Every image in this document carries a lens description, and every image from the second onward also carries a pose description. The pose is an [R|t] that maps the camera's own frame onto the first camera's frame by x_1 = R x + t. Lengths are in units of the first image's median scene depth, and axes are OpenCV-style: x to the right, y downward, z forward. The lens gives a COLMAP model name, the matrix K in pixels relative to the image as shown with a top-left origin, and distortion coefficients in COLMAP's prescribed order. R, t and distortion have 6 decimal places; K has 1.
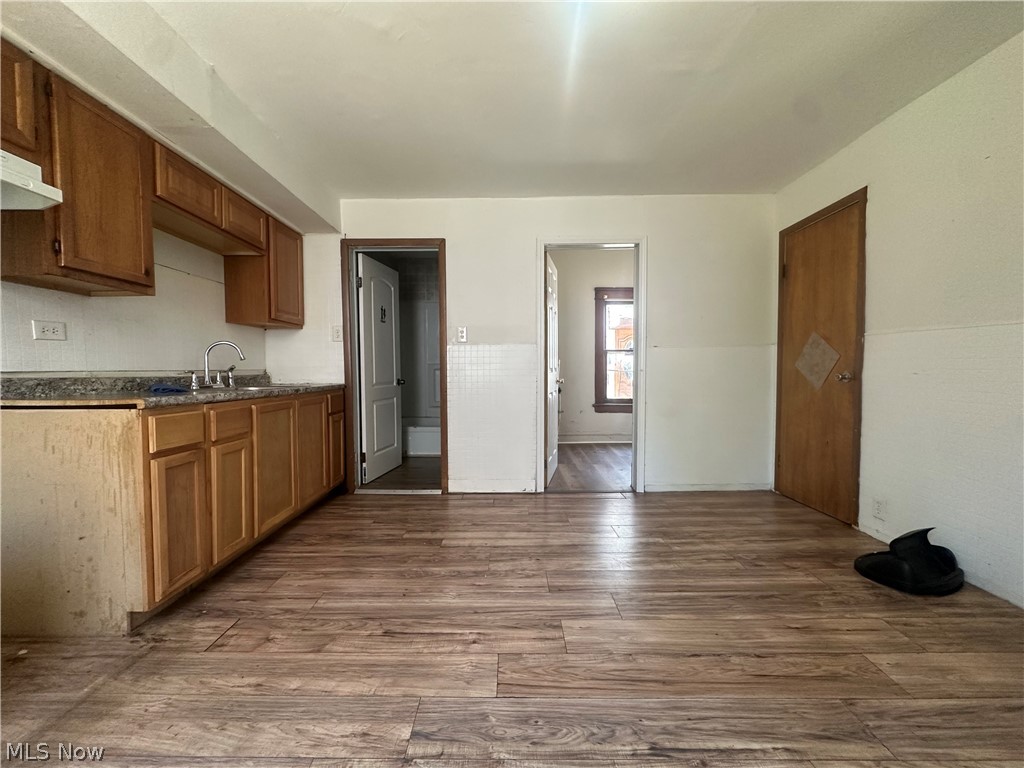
lens RADIAL K [[407.3, 0, 513.4], [0, 407.3, 386.6], [0, 0, 1]] dist [-0.002540, 0.000017]
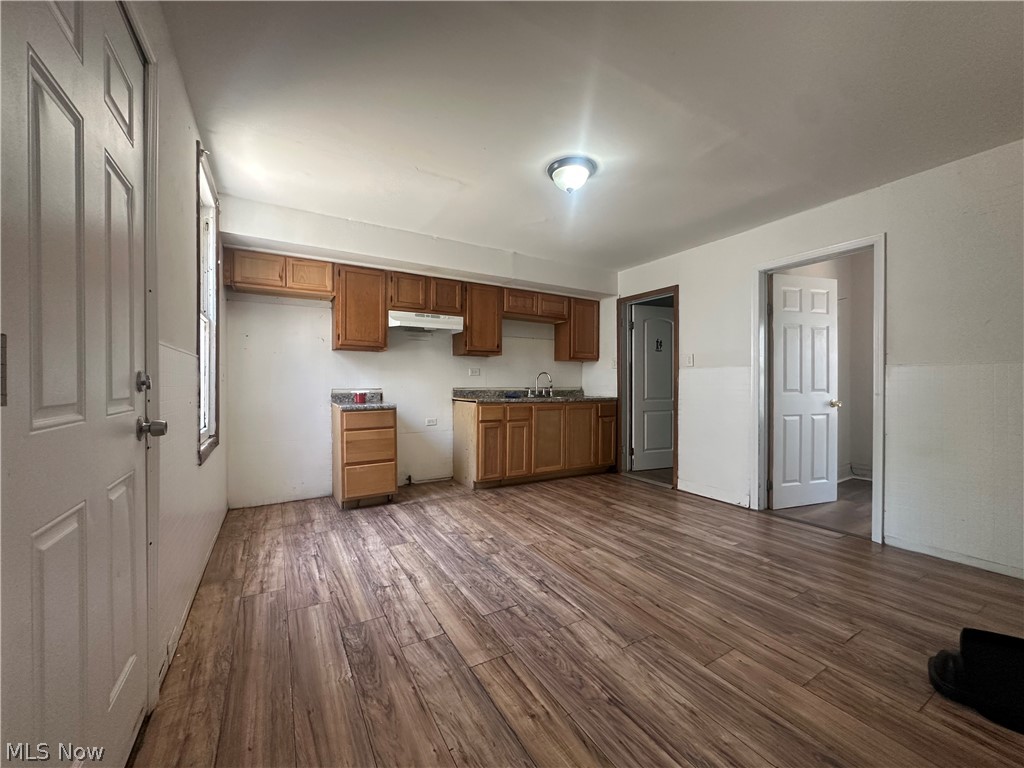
lens RADIAL K [[407.3, 0, 513.4], [0, 407.3, 386.6], [0, 0, 1]] dist [-0.002540, 0.000017]
pose [[0.506584, 0.012961, -0.862093, 0.919185], [-0.042379, 0.999053, -0.009882, -0.021518], [0.861149, 0.041540, 0.506653, -0.083059]]
